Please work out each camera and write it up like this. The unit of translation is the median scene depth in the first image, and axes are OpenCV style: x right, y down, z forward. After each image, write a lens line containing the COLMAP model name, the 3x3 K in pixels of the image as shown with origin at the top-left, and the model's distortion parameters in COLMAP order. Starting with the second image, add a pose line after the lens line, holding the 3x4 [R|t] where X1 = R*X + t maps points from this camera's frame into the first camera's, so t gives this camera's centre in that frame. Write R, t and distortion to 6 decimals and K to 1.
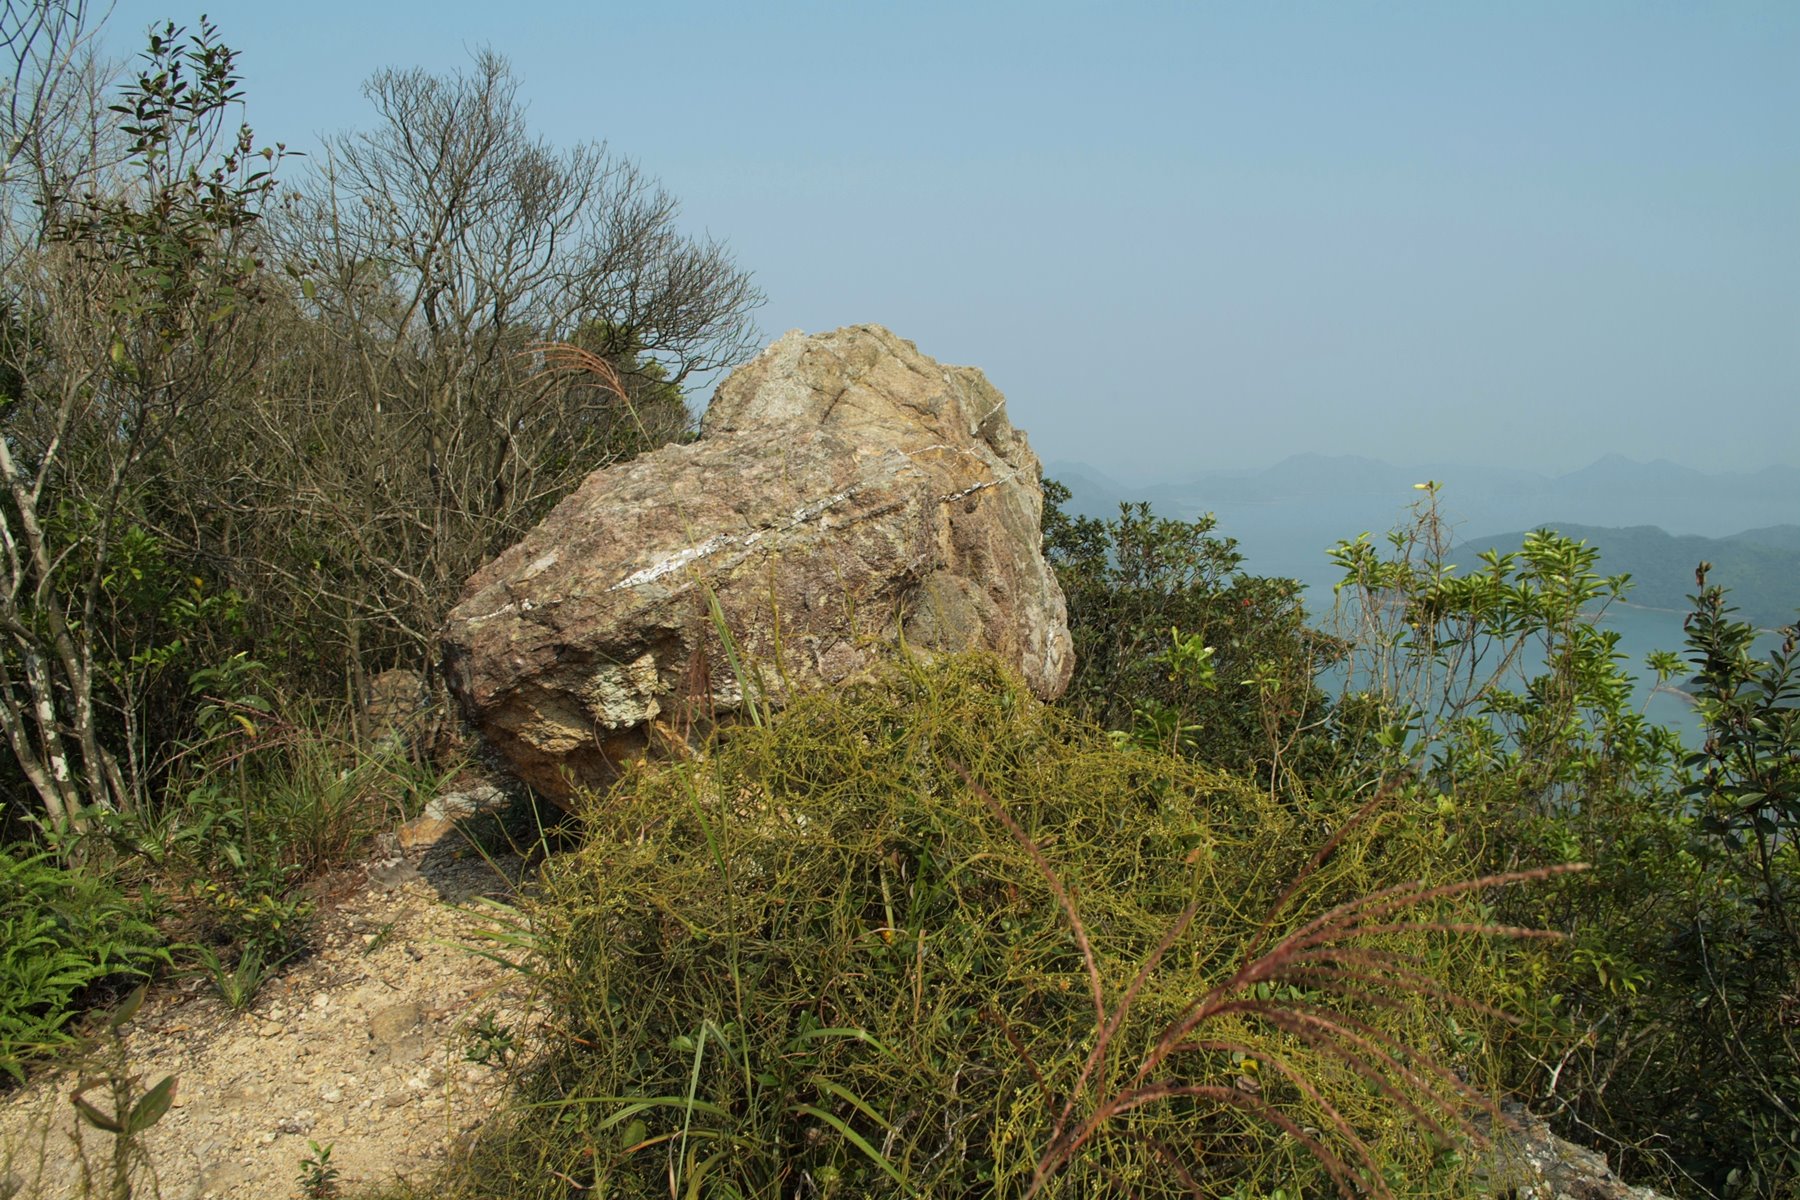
lens RADIAL K [[1442.2, 0, 903.9], [0, 1442.2, 615.3], [0, 0, 1]] dist [-0.075254, 0.010645]
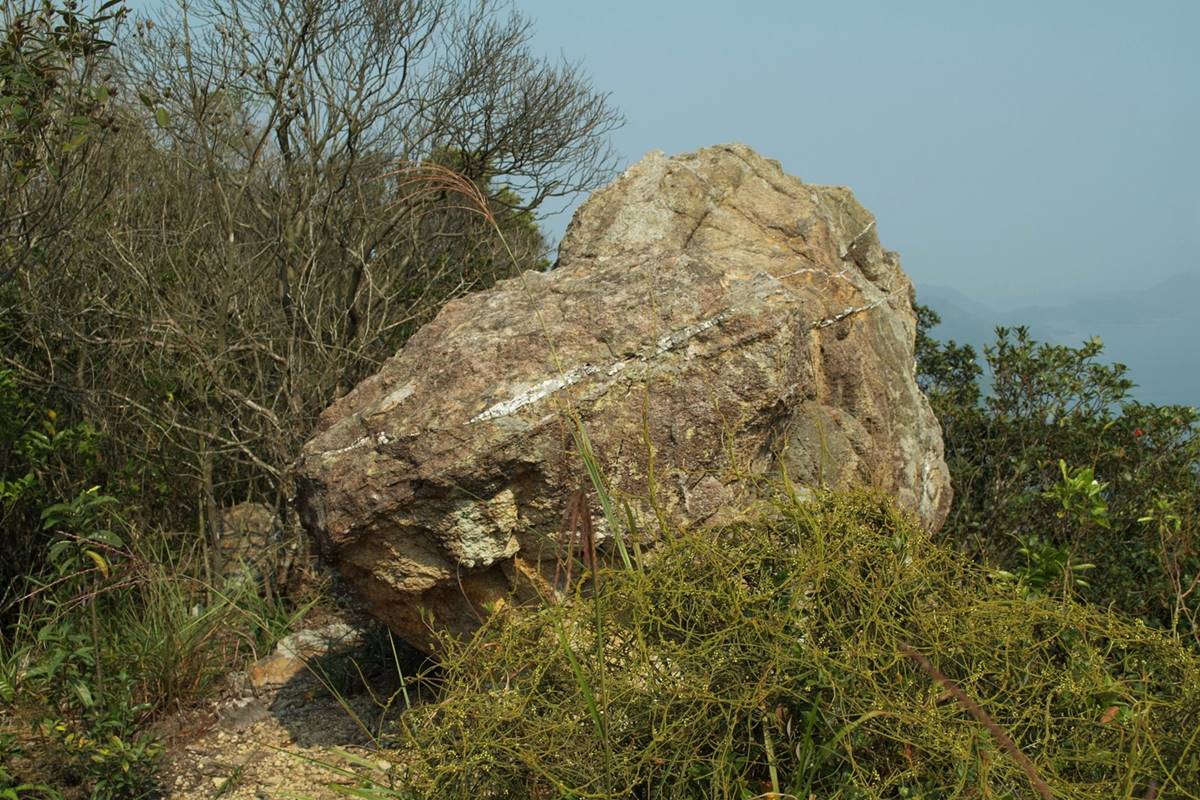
lens RADIAL K [[1450.3, 0, 597.7], [0, 1450.3, 399.7], [0, 0, 1]] dist [-0.028367, 0.000000]
pose [[0.994759, -0.005082, -0.102117, -0.016477], [0.002025, 0.999547, -0.030021, -0.003165], [0.102224, 0.029657, 0.994319, 0.036712]]
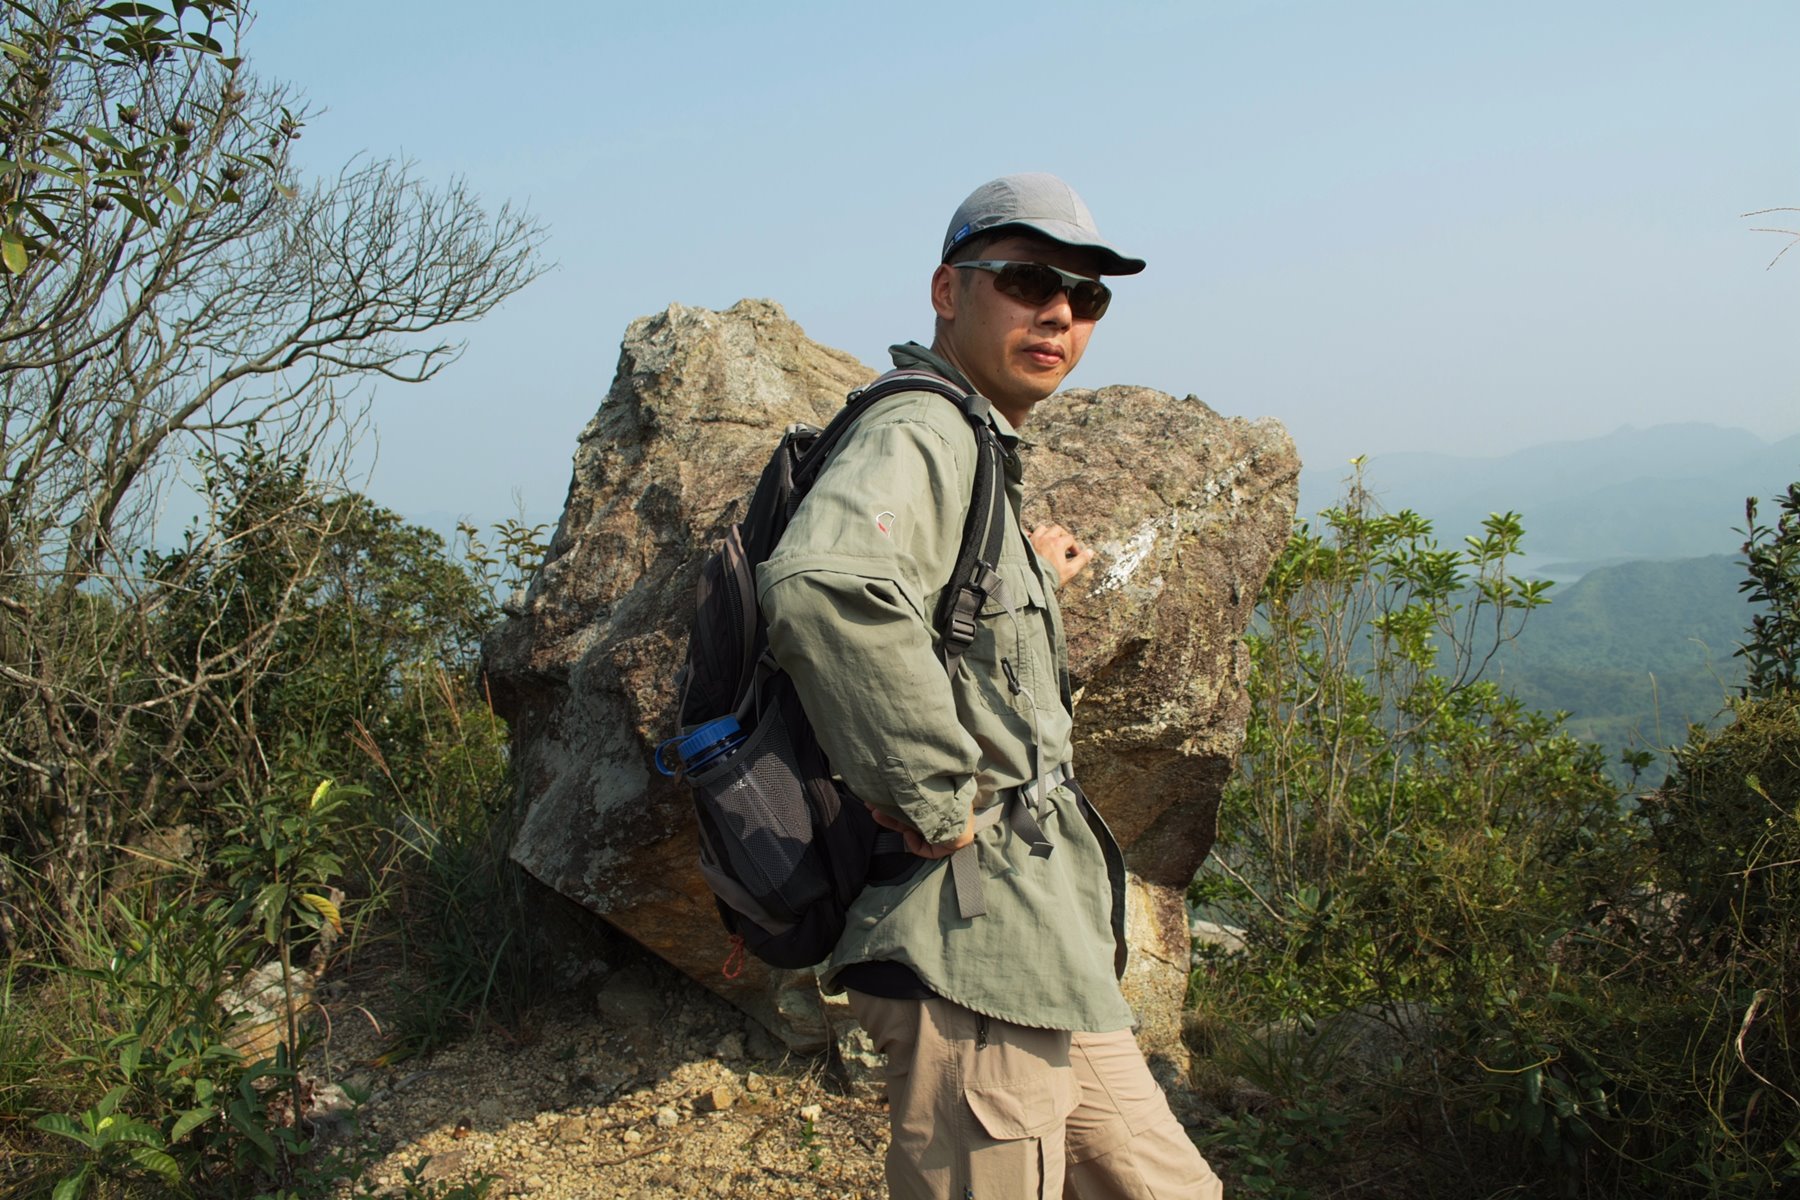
lens RADIAL K [[1442.2, 0, 899.9], [0, 1442.2, 598.9], [0, 0, 1]] dist [-0.075254, 0.010645]
pose [[0.822710, -0.081497, 0.562589, -0.582035], [0.109081, 0.993911, -0.015537, -0.012369], [-0.557898, 0.074150, 0.826591, 0.376602]]
